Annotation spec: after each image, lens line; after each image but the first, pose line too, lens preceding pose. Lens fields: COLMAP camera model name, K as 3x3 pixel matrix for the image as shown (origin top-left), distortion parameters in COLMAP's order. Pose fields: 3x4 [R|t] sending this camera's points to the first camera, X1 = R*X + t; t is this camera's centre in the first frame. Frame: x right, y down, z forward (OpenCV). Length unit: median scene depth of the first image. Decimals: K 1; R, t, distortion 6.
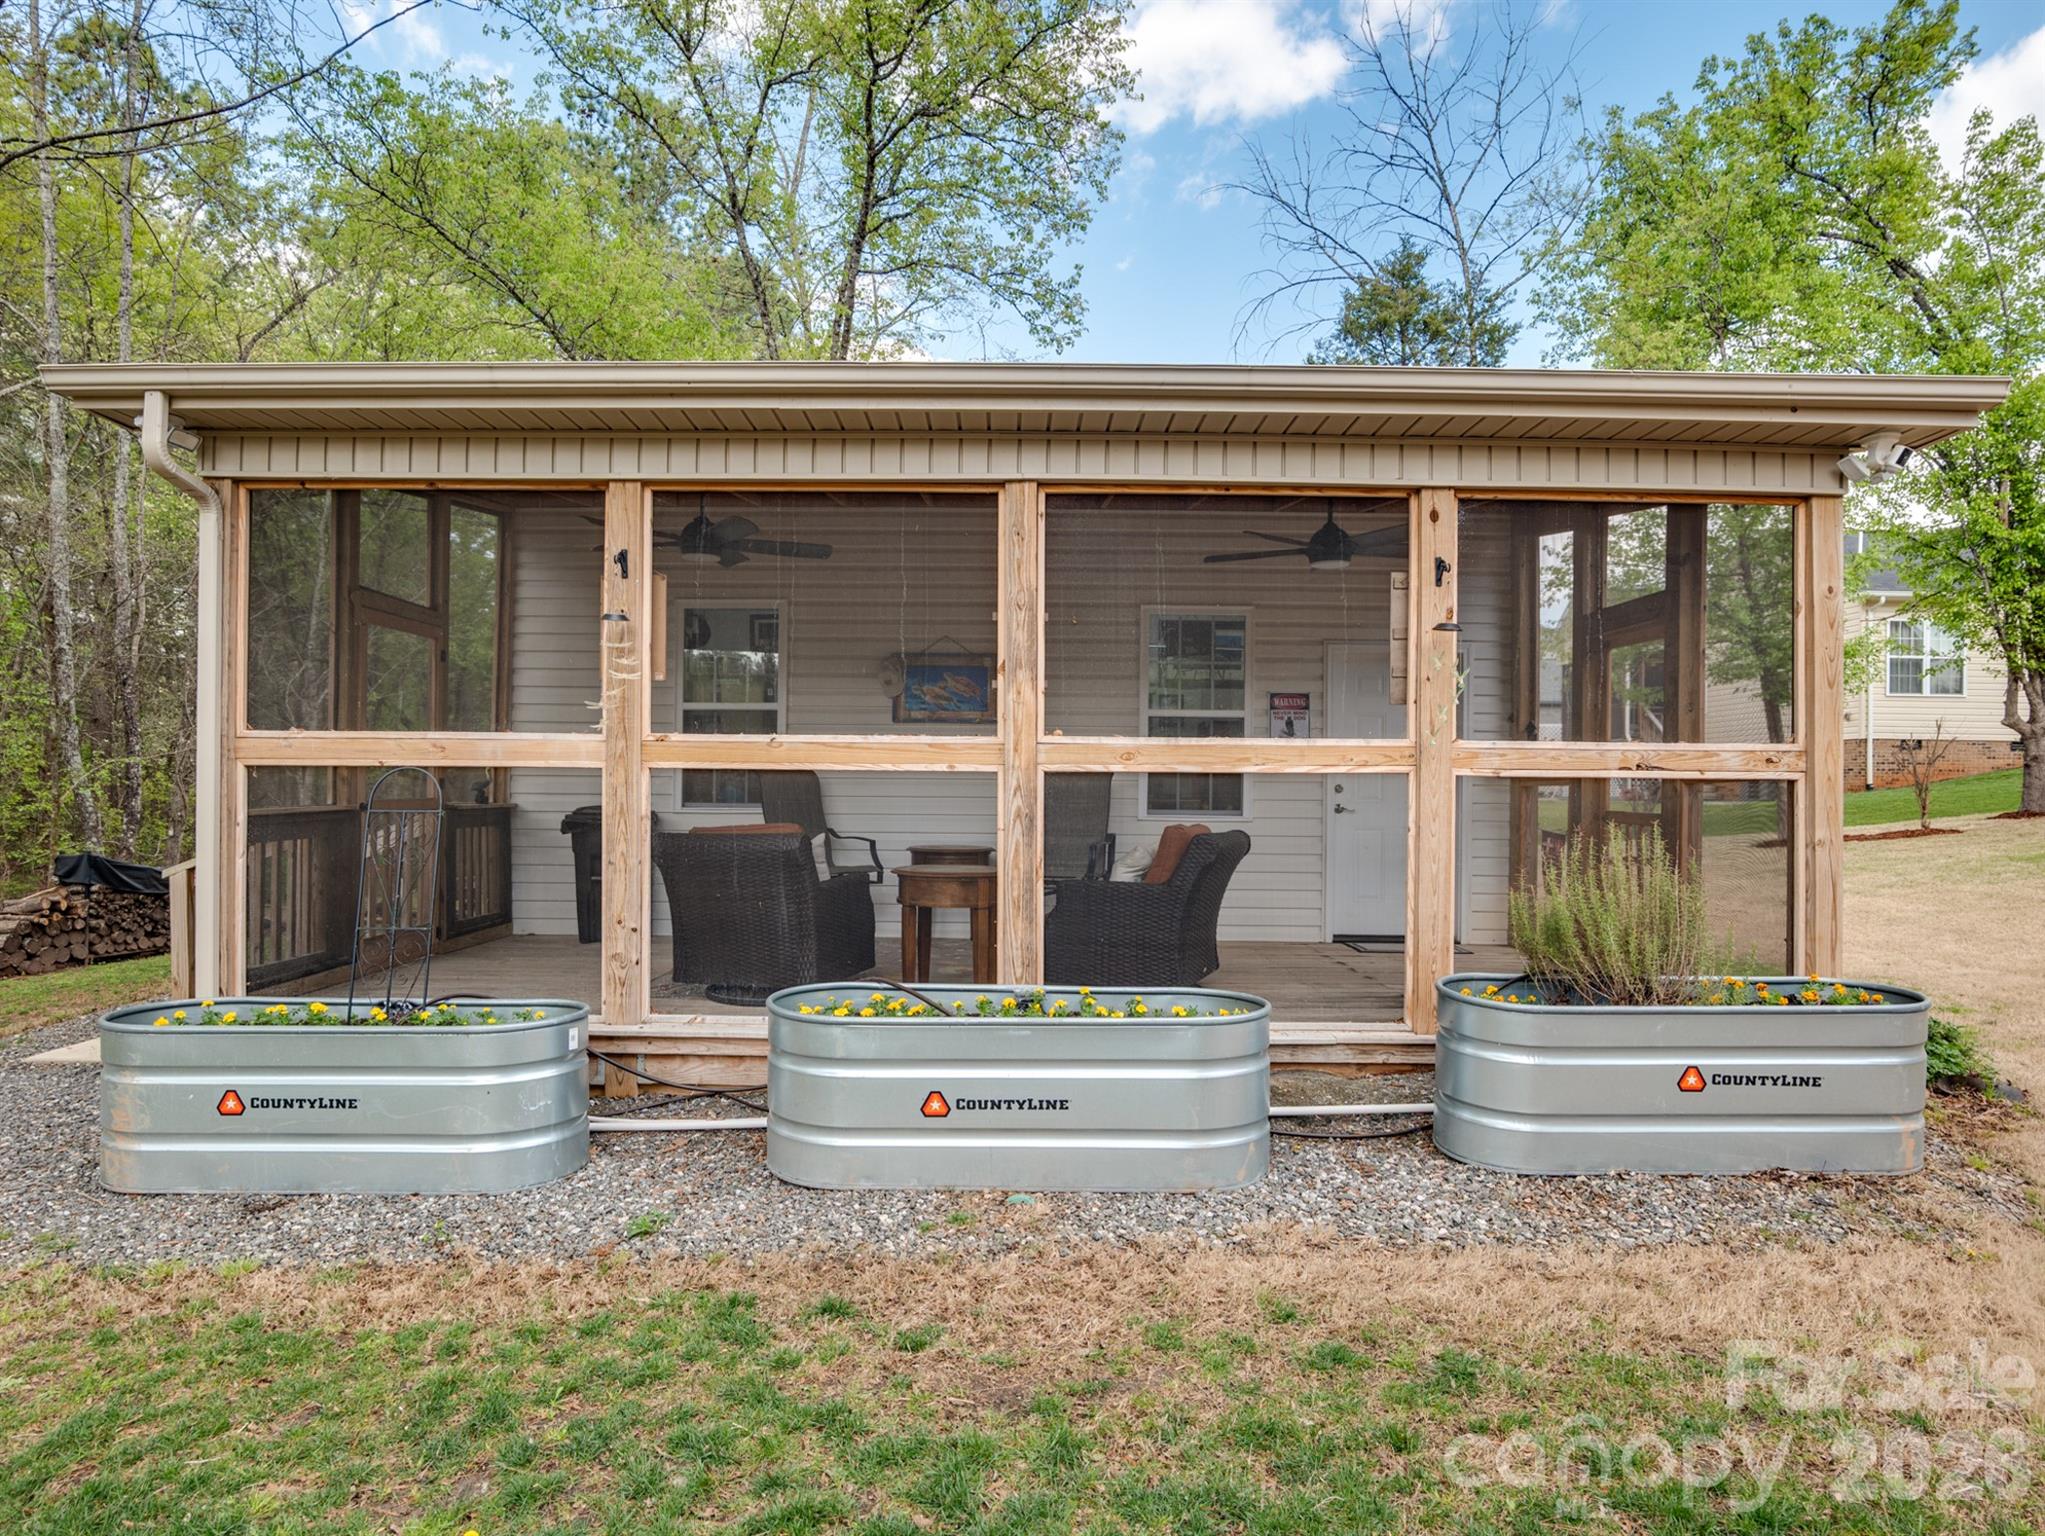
lens RADIAL K [[1132.4, 0, 998.0], [0, 1132.4, 783.8], [0, 0, 1]] dist [-0.019597, 0.002488]
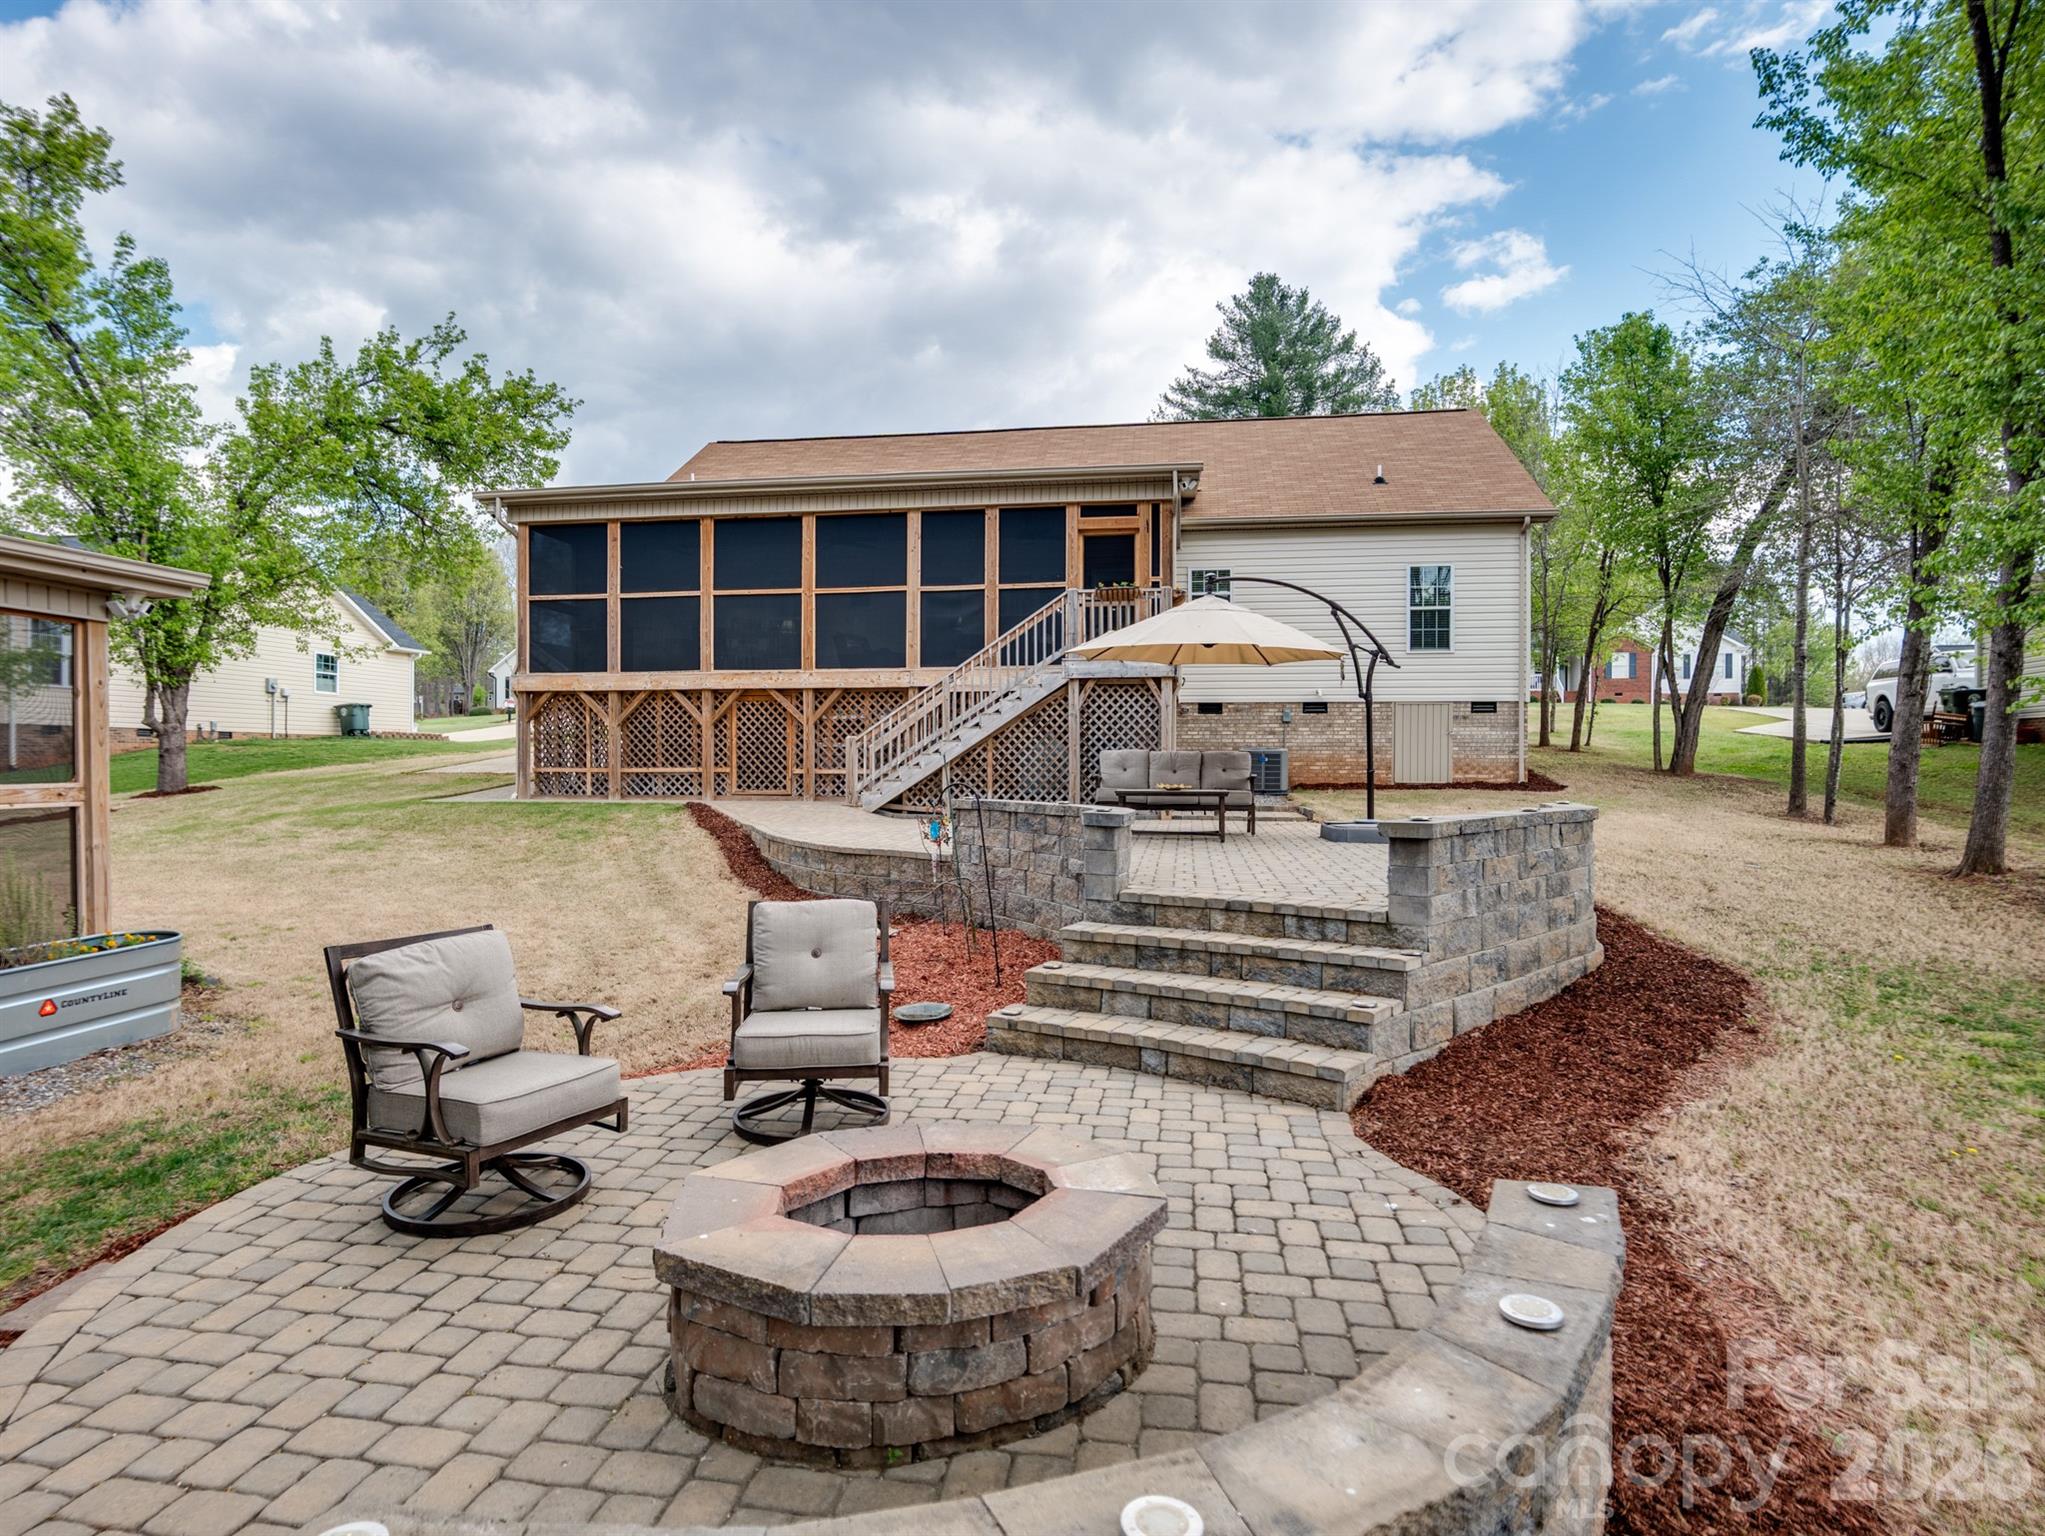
lens RADIAL K [[1100.8, 0, 1022.5], [0, 1100.8, 768.0], [0, 0, 1]] dist [0.000869, -0.000777]
pose [[0.135843, -0.020426, 0.990520, -0.527310], [-0.003283, 0.999773, 0.021067, -0.082286], [-0.990725, -0.006114, 0.135745, -0.416491]]
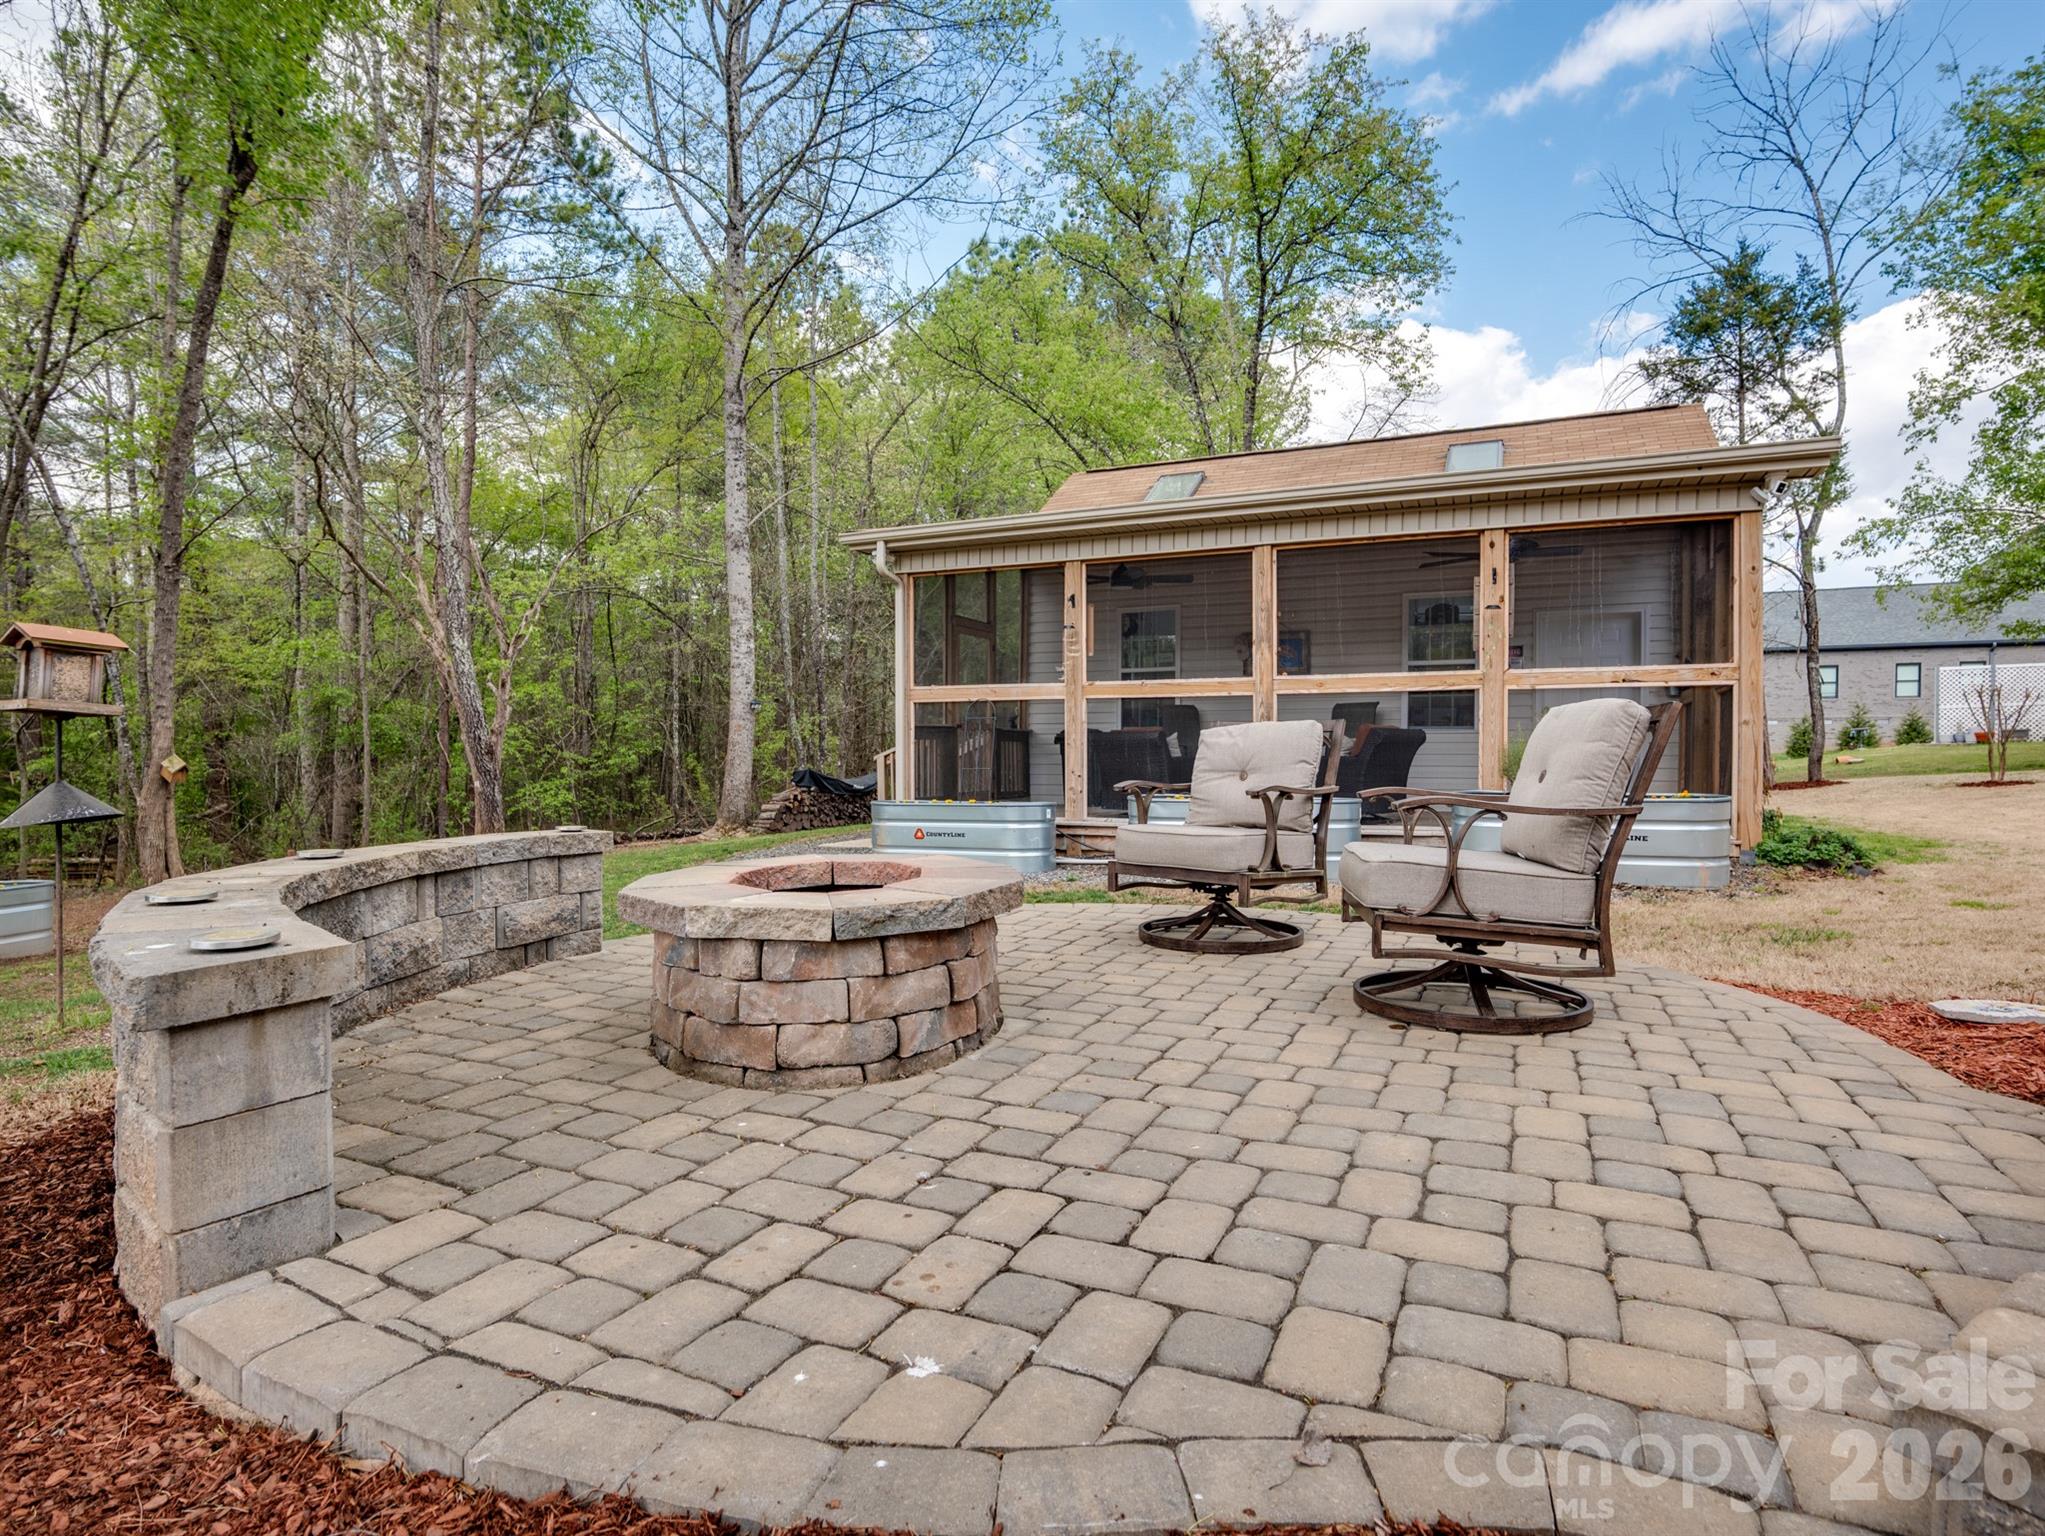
lens RADIAL K [[1088.3, 0, 1021.1], [0, 1088.3, 758.9], [0, 0, 1]] dist [-0.004229, -0.000170]
pose [[0.910097, -0.005877, -0.414354, 0.378600], [0.008340, 0.999957, 0.004135, 0.080515], [0.414311, -0.007219, 0.910107, -0.799831]]
